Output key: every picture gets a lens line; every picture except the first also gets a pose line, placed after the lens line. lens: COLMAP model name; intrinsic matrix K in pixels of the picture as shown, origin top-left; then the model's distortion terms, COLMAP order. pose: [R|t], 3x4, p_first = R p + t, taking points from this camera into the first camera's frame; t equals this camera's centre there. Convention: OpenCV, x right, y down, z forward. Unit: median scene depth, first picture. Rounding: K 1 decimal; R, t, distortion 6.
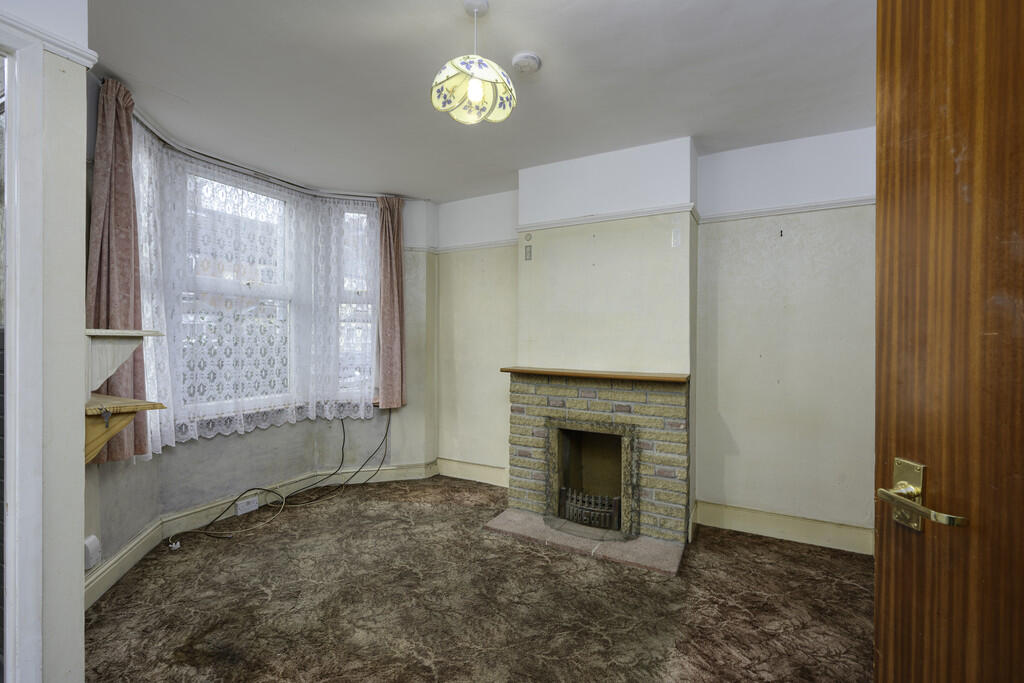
lens RADIAL K [[439.7, 0, 512.0], [0, 439.7, 341.5], [0, 0, 1]] dist [-0.001693, 0.000031]
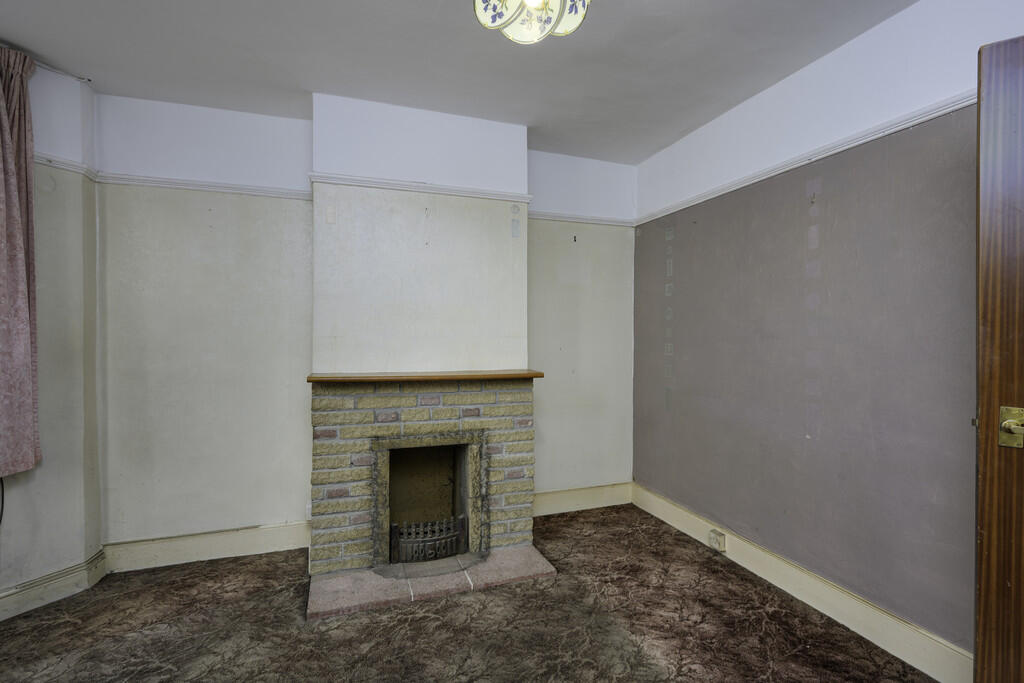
lens RADIAL K [[487.0, 0, 512.0], [0, 487.0, 341.5], [0, 0, 1]] dist [-0.001388, -0.000259]
pose [[0.667447, -0.015194, 0.744502, -0.414528], [0.007154, 0.999877, 0.013992, -0.002944], [-0.744623, -0.004013, 0.667473, 0.287872]]
